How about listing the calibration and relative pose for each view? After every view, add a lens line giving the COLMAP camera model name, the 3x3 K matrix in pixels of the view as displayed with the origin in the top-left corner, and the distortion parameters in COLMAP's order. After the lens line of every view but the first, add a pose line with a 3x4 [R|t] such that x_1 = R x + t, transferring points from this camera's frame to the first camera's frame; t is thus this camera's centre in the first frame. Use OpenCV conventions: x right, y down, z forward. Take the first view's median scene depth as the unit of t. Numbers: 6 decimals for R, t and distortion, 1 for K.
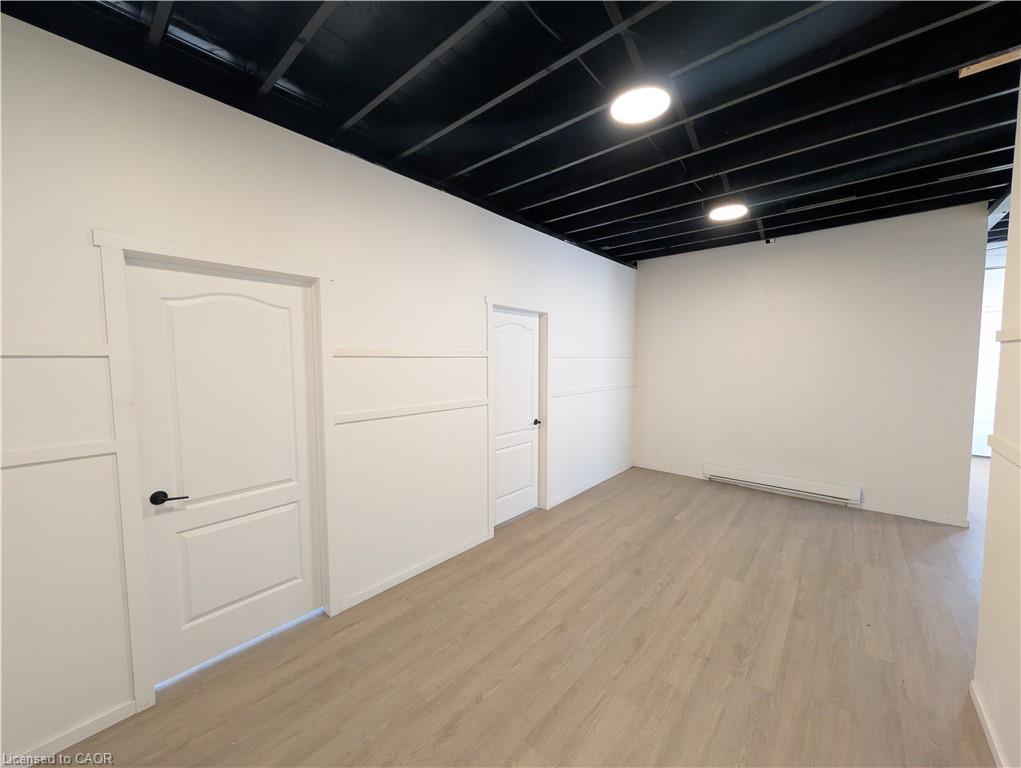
lens RADIAL K [[392.5, 0, 510.1], [0, 392.5, 385.5], [0, 0, 1]] dist [0.002666, 0.000900]
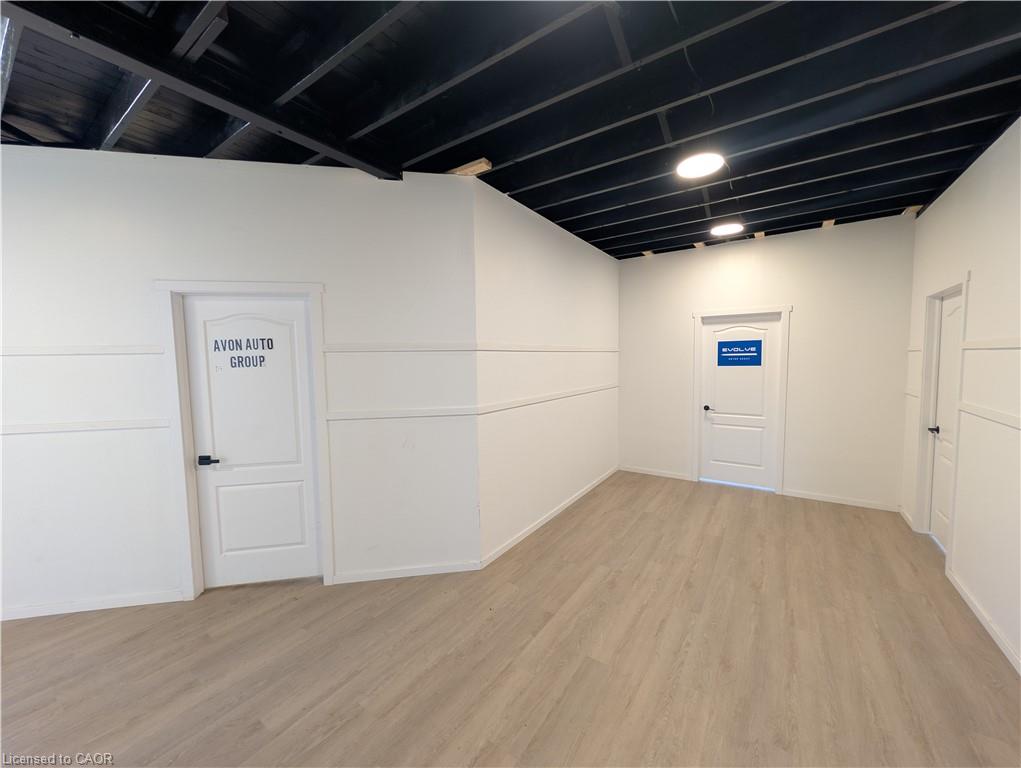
lens RADIAL K [[392.5, 0, 510.1], [0, 392.5, 385.1], [0, 0, 1]] dist [0.002666, 0.000900]
pose [[-0.993408, 0.024570, -0.111965, 0.908793], [0.009255, 0.990761, 0.135303, -0.130035], [0.114255, 0.133375, -0.984458, 1.862343]]
